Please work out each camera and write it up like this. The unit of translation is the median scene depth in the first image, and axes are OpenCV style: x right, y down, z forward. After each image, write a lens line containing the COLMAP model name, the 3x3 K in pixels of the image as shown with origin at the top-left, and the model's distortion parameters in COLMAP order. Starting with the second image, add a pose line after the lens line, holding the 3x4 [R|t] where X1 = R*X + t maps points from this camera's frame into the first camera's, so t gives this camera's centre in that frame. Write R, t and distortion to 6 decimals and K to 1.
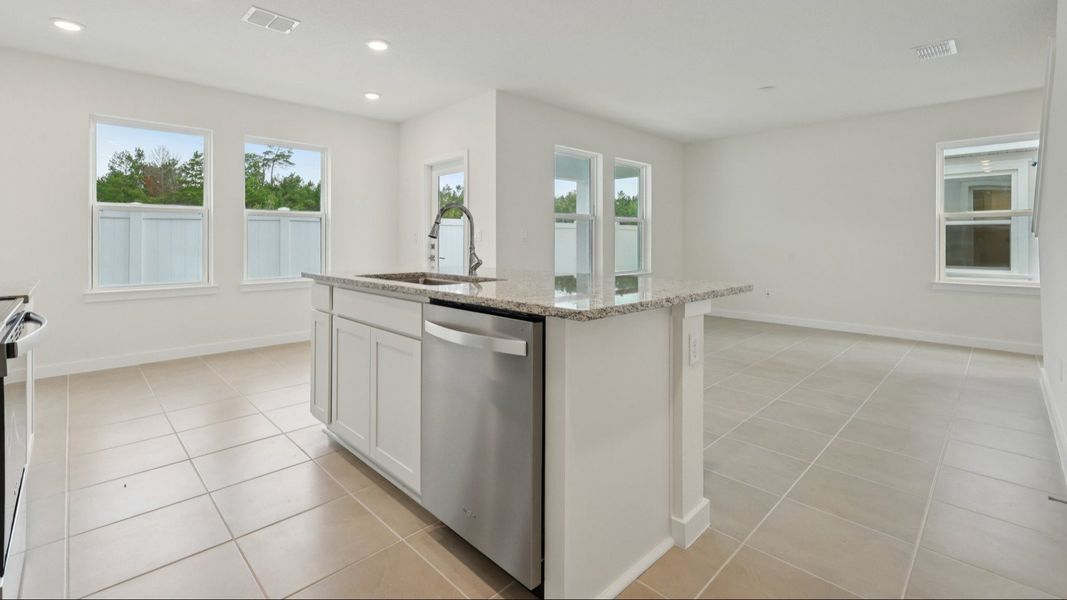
lens RADIAL K [[465.6, 0, 522.8], [0, 465.6, 238.9], [0, 0, 1]] dist [-0.001919, -0.000612]
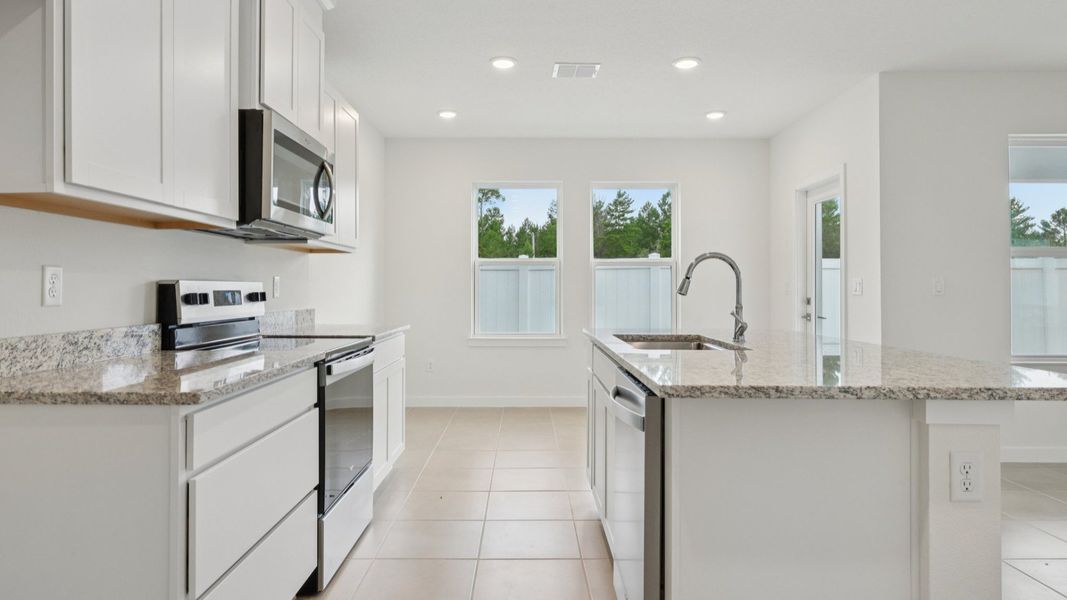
lens RADIAL K [[617.8, 0, 518.4], [0, 617.8, 281.4], [0, 0, 1]] dist [0.001124, 0.001077]
pose [[0.713732, -0.007930, -0.700374, 0.213749], [0.002313, 0.999957, -0.008965, -0.009868], [0.700415, 0.004779, 0.713720, -0.010801]]
